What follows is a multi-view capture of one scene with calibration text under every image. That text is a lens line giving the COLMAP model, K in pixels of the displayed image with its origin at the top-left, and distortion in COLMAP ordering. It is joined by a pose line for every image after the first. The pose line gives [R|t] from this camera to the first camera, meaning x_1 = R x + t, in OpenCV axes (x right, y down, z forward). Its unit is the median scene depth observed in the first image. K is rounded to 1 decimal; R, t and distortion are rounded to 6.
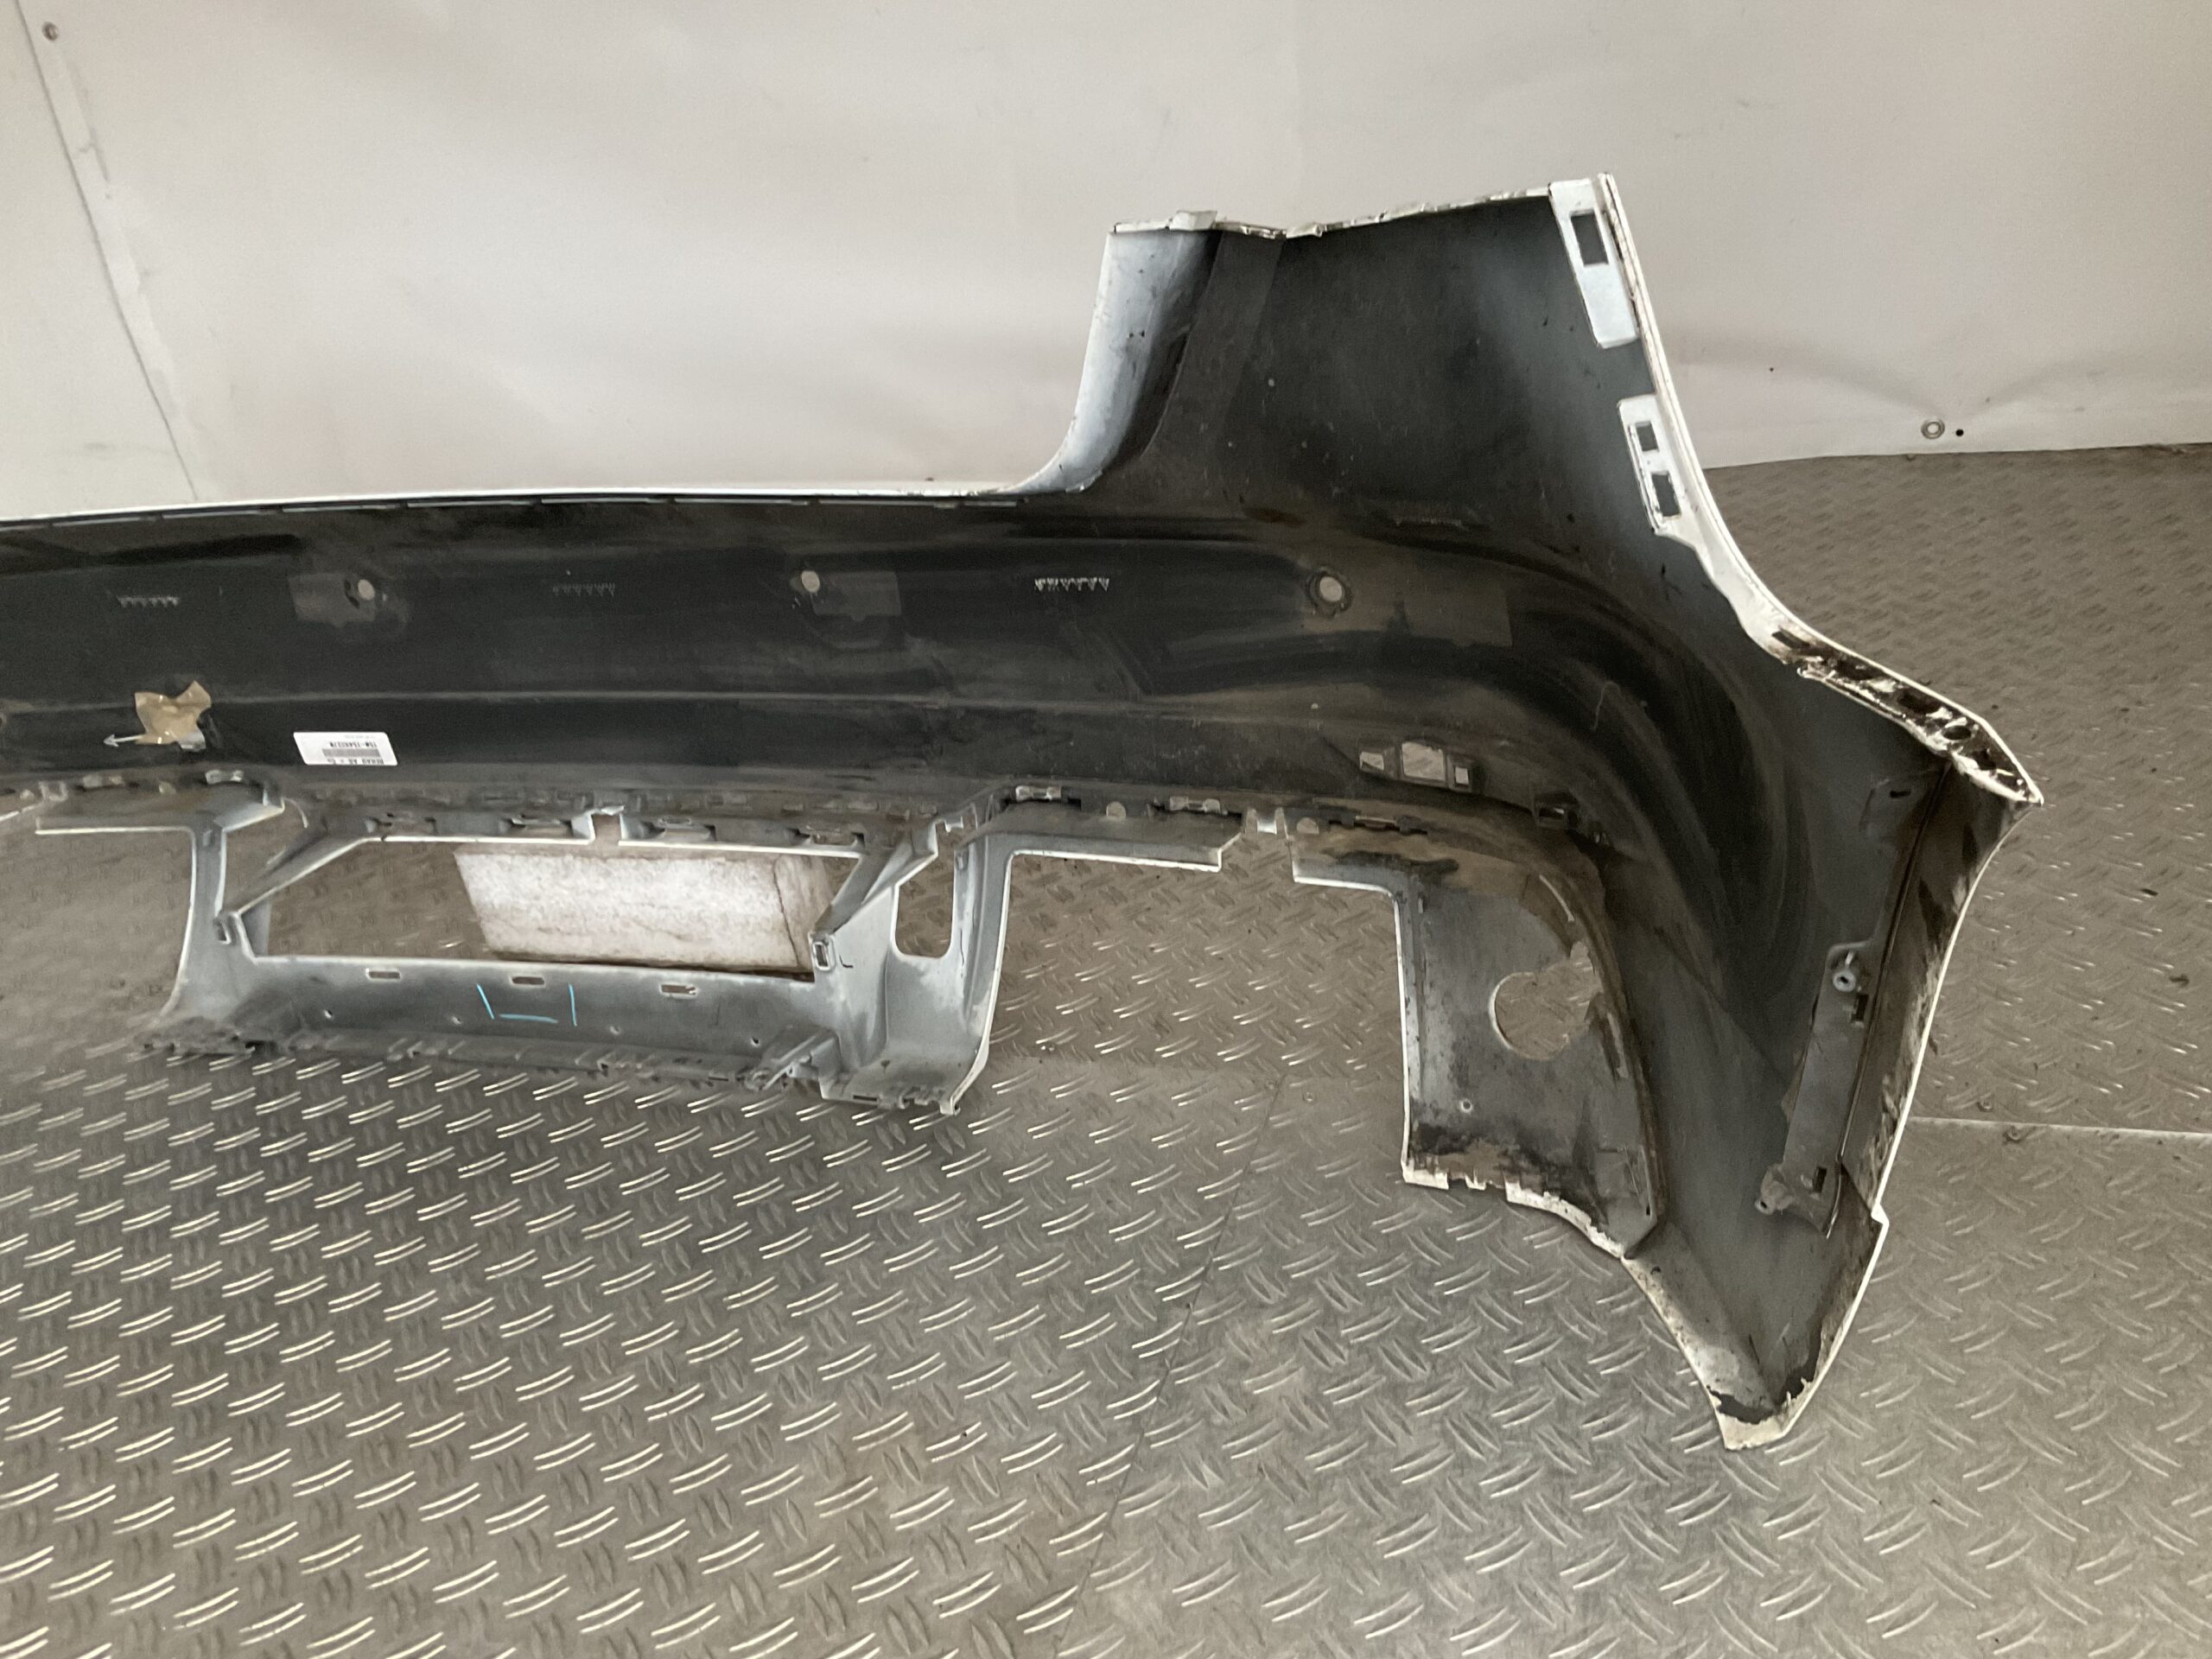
lens RADIAL K [[1863.4, 0, 1106.0], [0, 1863.4, 829.5], [0, 0, 1]] dist [0.038675, 0.001011]
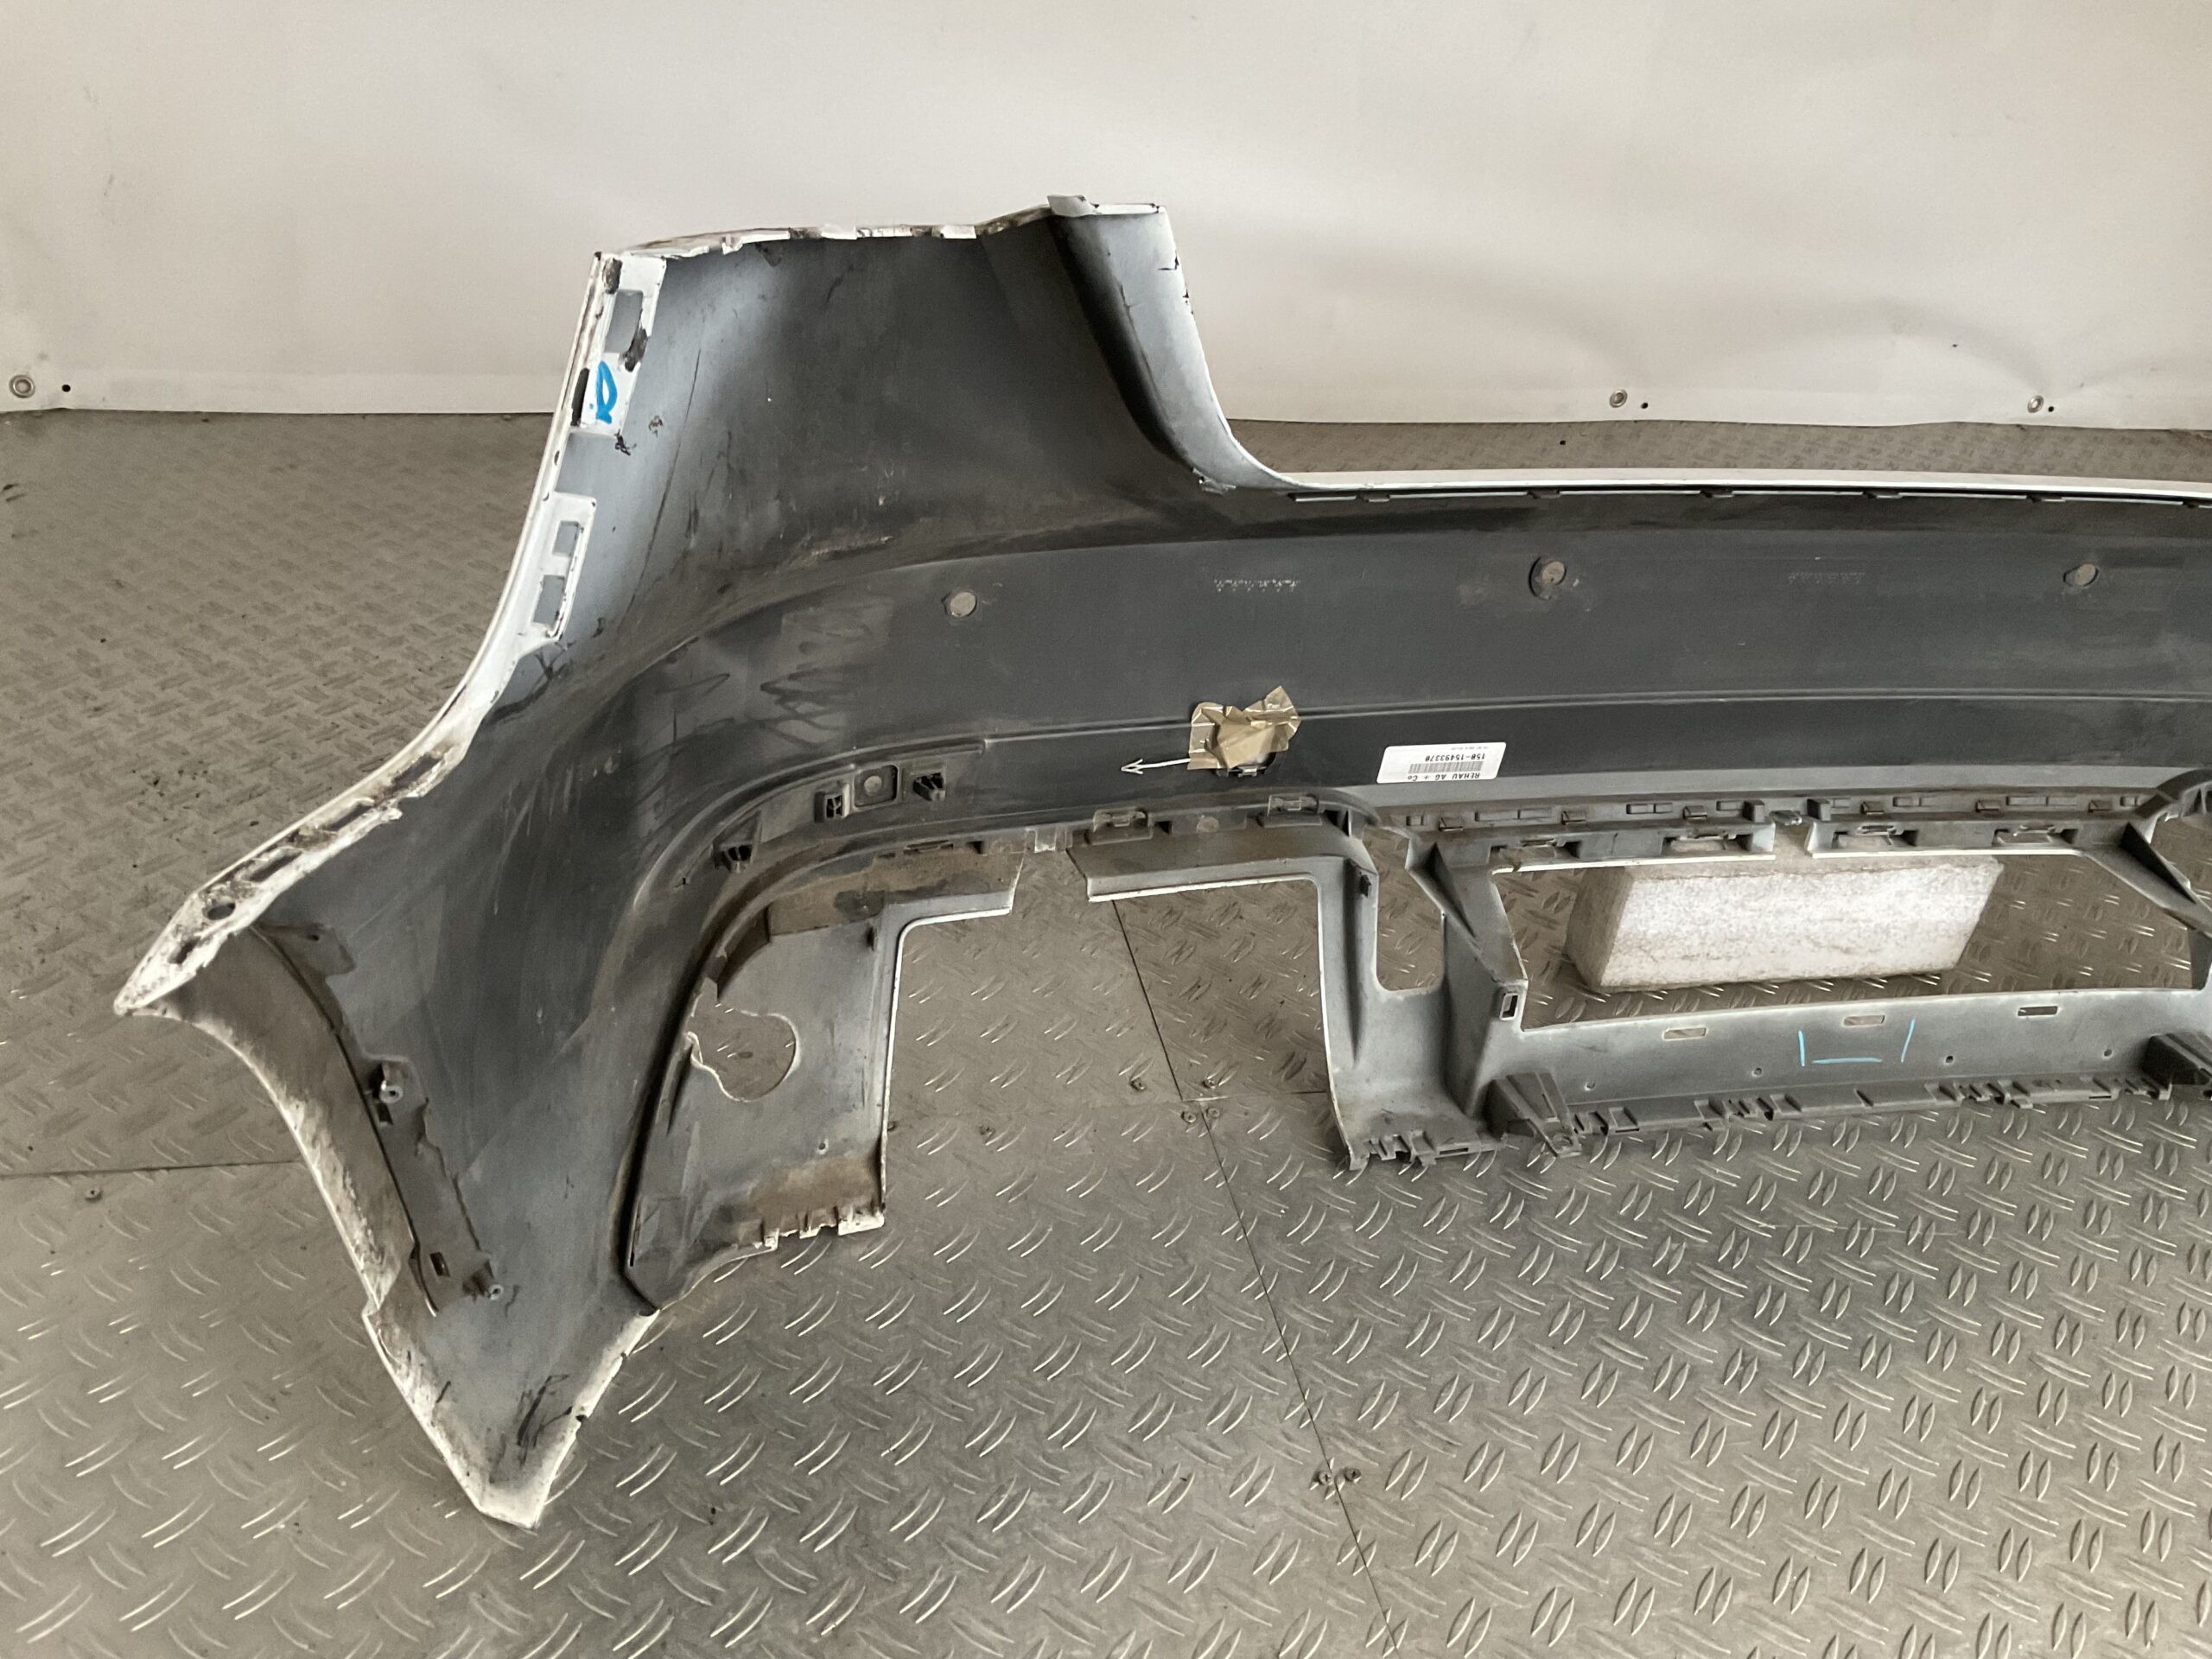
lens RADIAL K [[1871.8, 0, 1106.0], [0, 1871.8, 829.5], [0, 0, 1]] dist [0.001833, 0.000457]
pose [[0.851458, -0.074511, 0.519103, -1.002599], [0.035388, 0.995762, 0.084885, -0.092928], [-0.523228, -0.053906, 0.850486, 0.396924]]
